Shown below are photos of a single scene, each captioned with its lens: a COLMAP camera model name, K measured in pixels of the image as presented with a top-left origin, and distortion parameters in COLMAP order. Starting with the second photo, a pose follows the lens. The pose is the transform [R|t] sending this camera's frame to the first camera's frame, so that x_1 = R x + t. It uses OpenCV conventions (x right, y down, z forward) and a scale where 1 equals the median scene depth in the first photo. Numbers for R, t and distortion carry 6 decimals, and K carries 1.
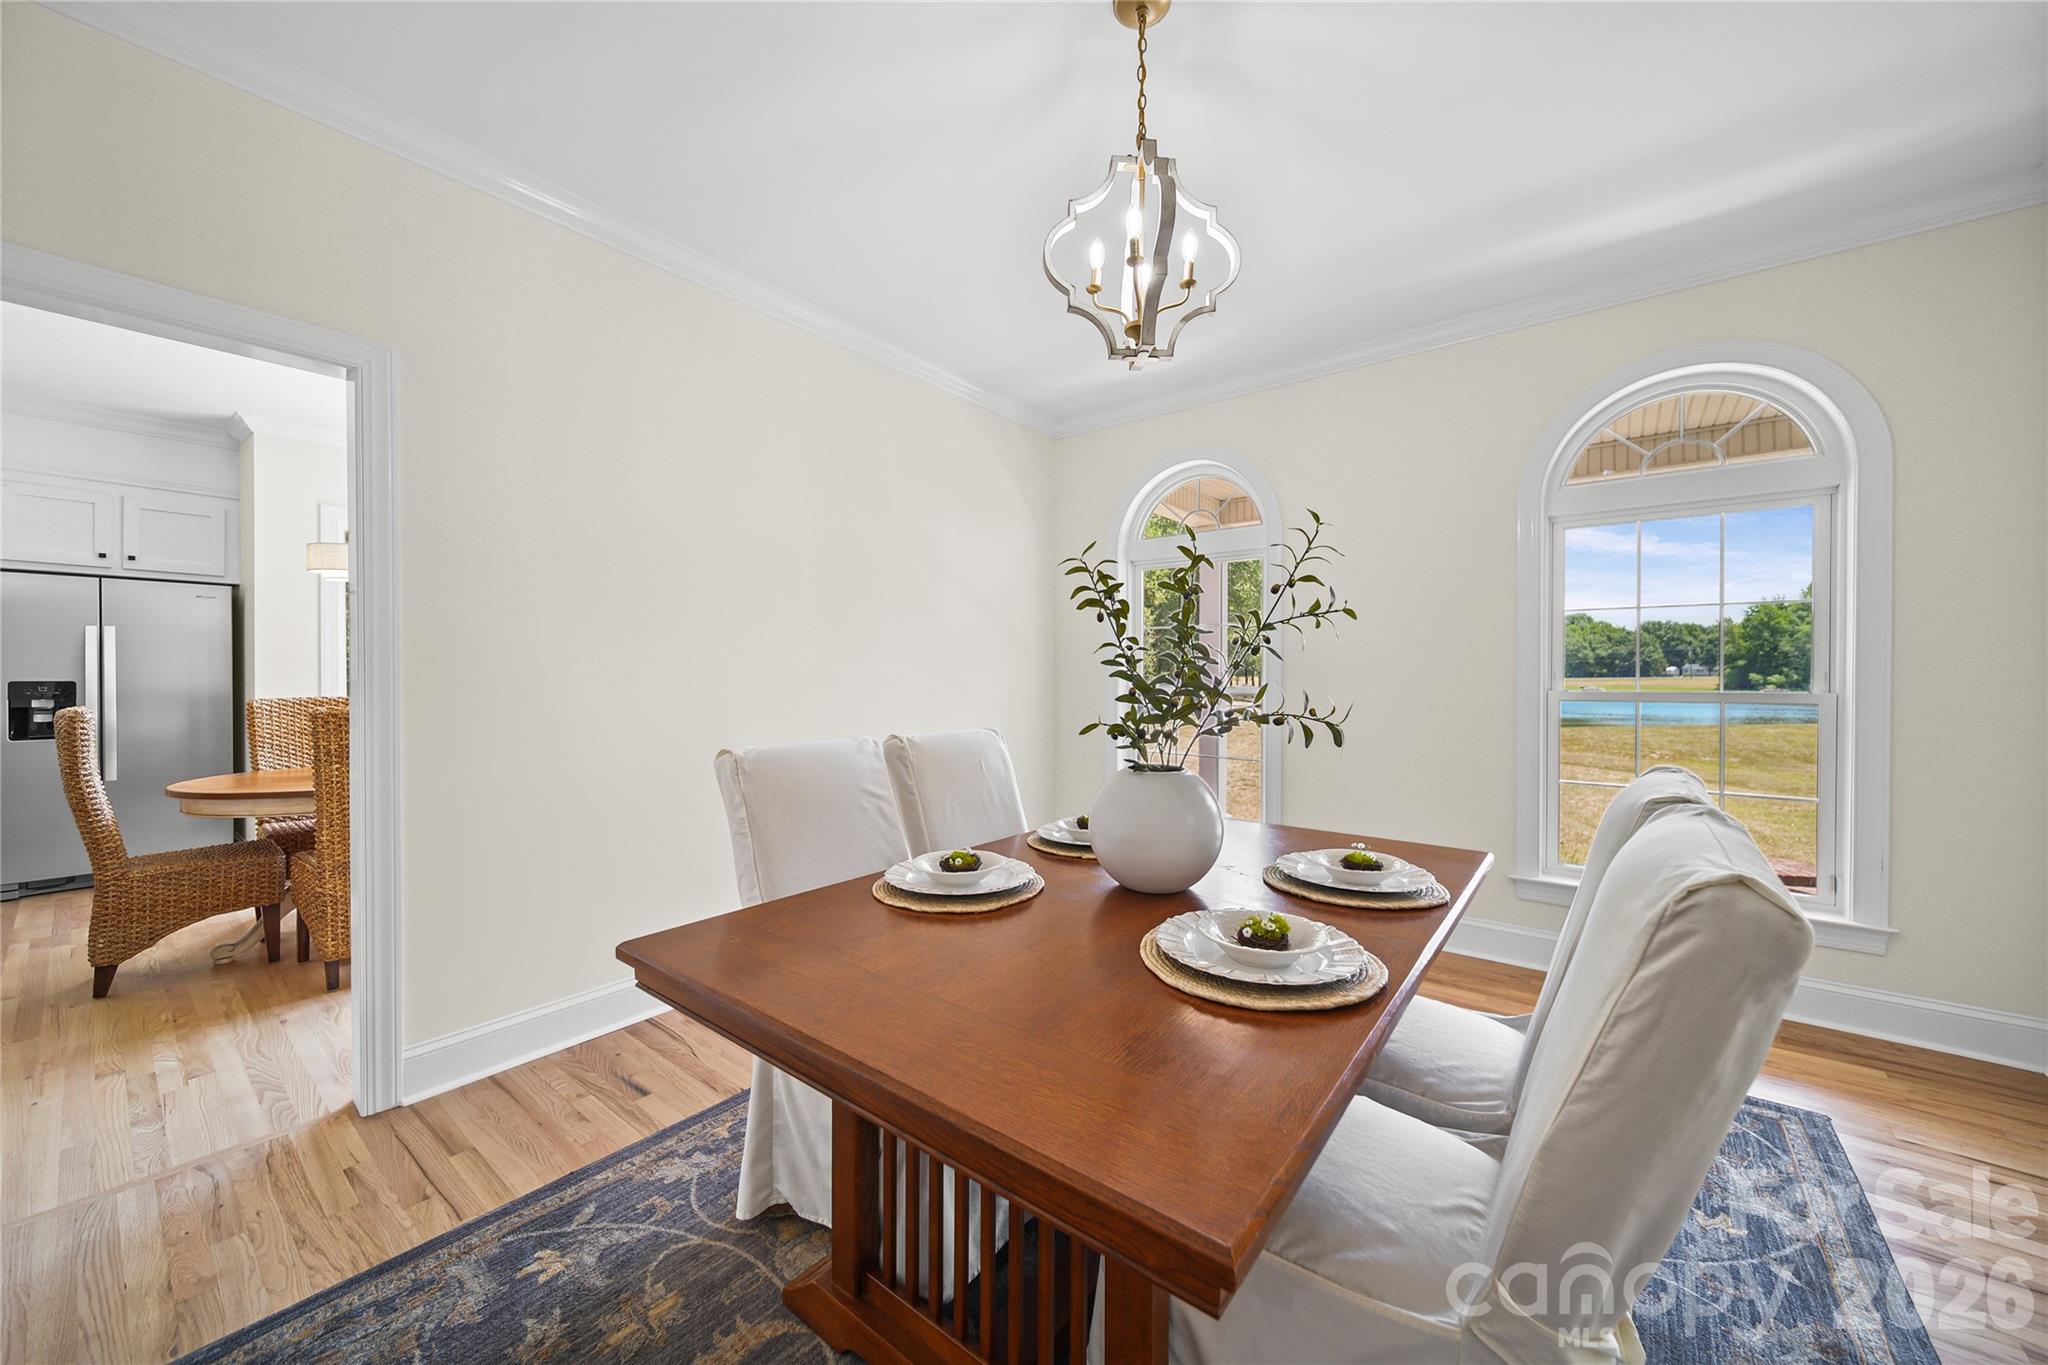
lens RADIAL K [[735.1, 0, 1032.5], [0, 735.1, 670.2], [0, 0, 1]] dist [0.001630, 0.000158]
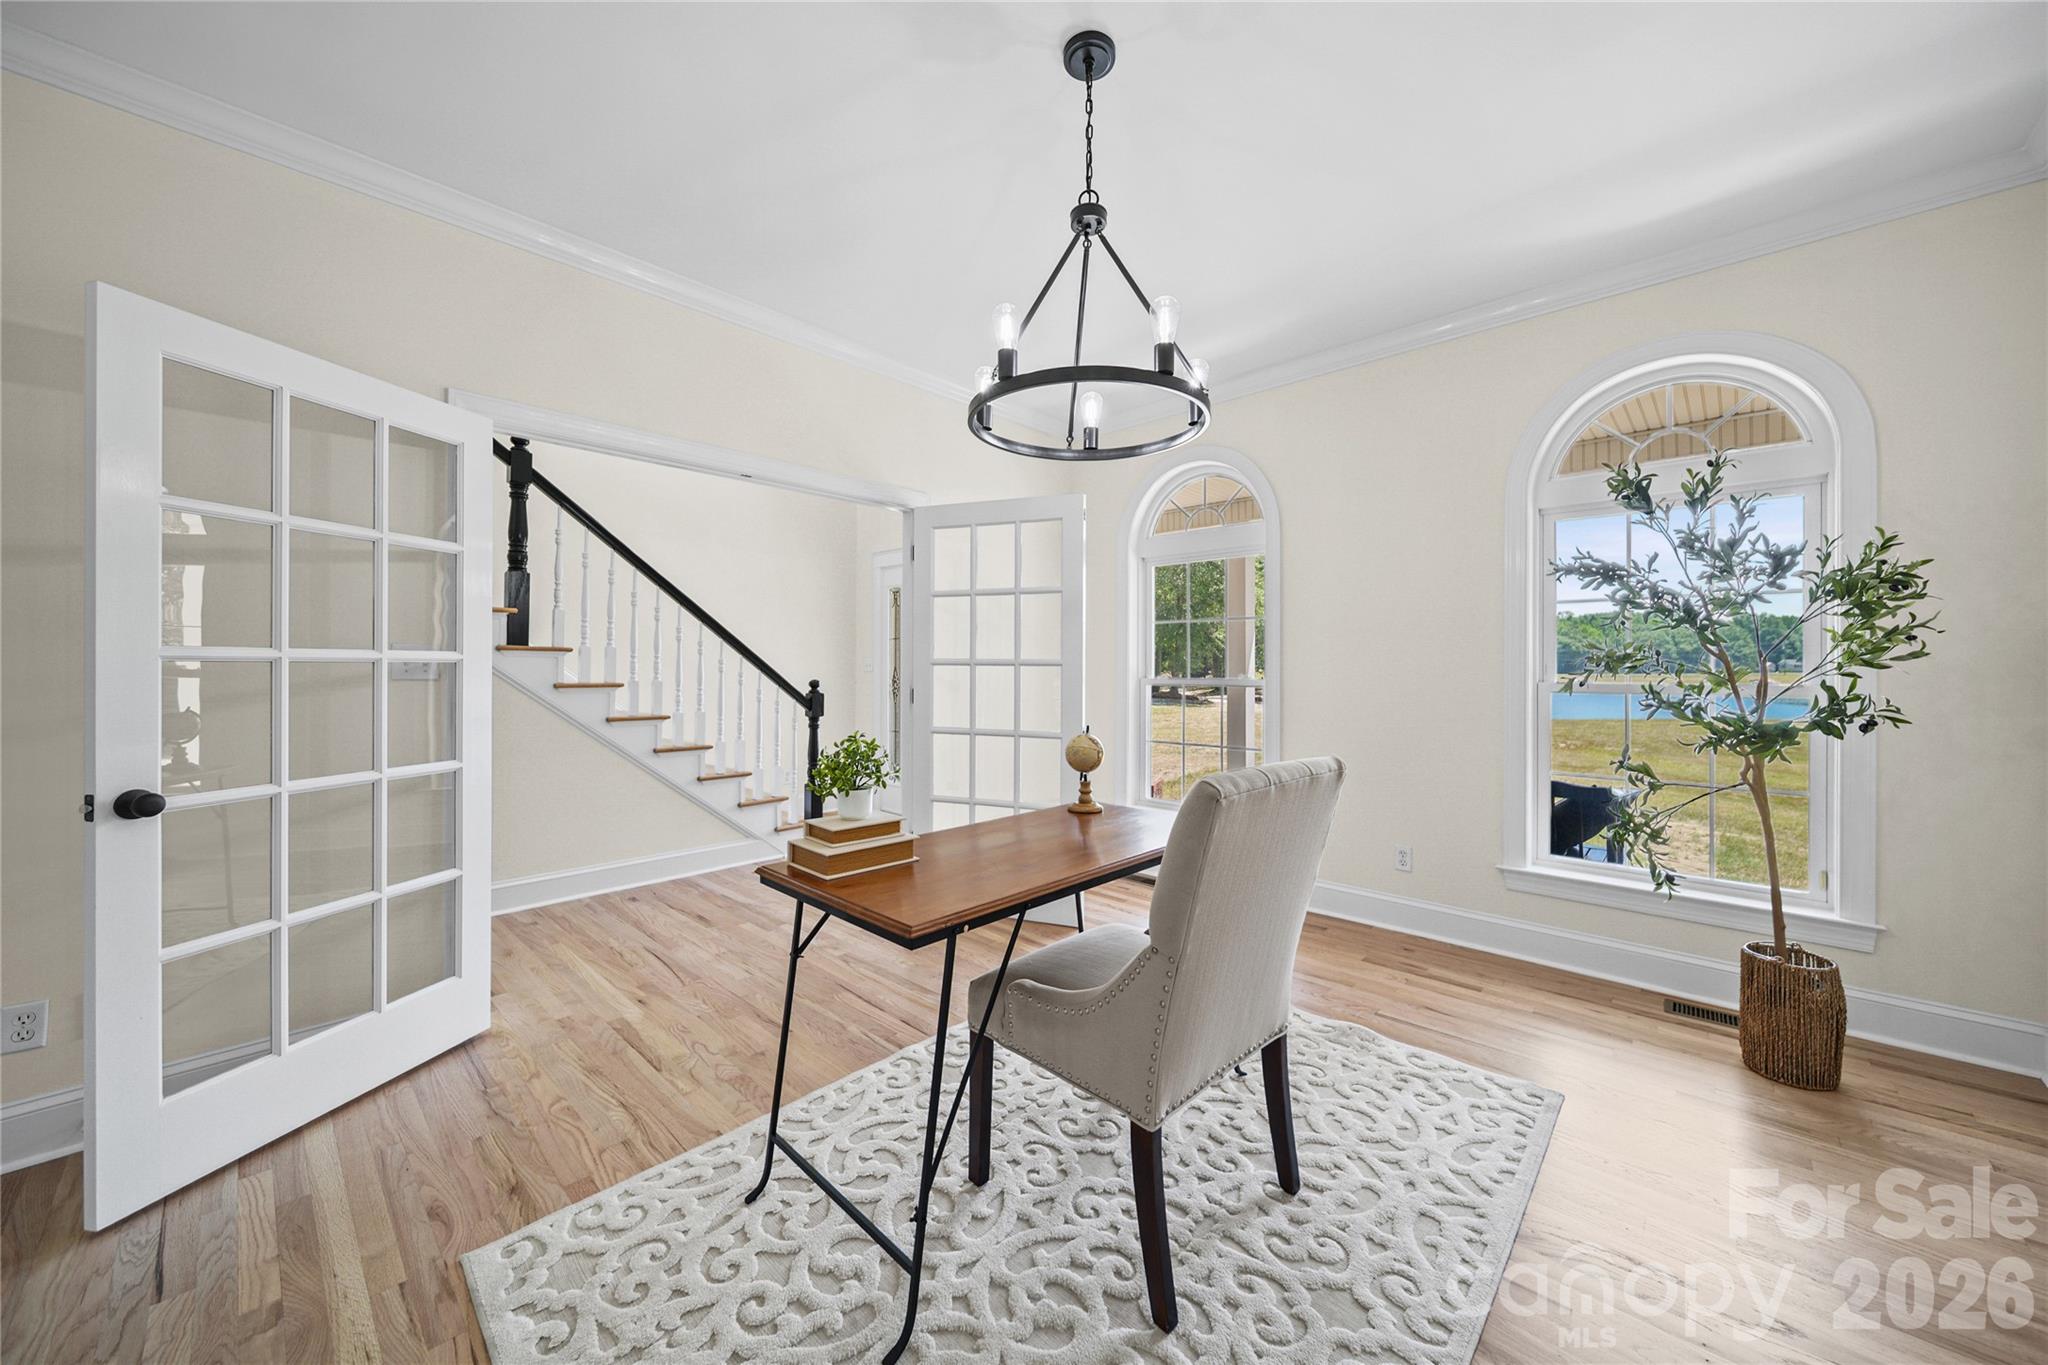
lens RADIAL K [[735.1, 0, 1035.3], [0, 735.1, 676.6], [0, 0, 1]] dist [0.001630, 0.000158]
pose [[0.995687, 0.005372, -0.092620, 0.117108], [-0.003628, 0.999813, 0.018982, -0.000068], [0.092705, -0.018564, 0.995521, -0.081702]]
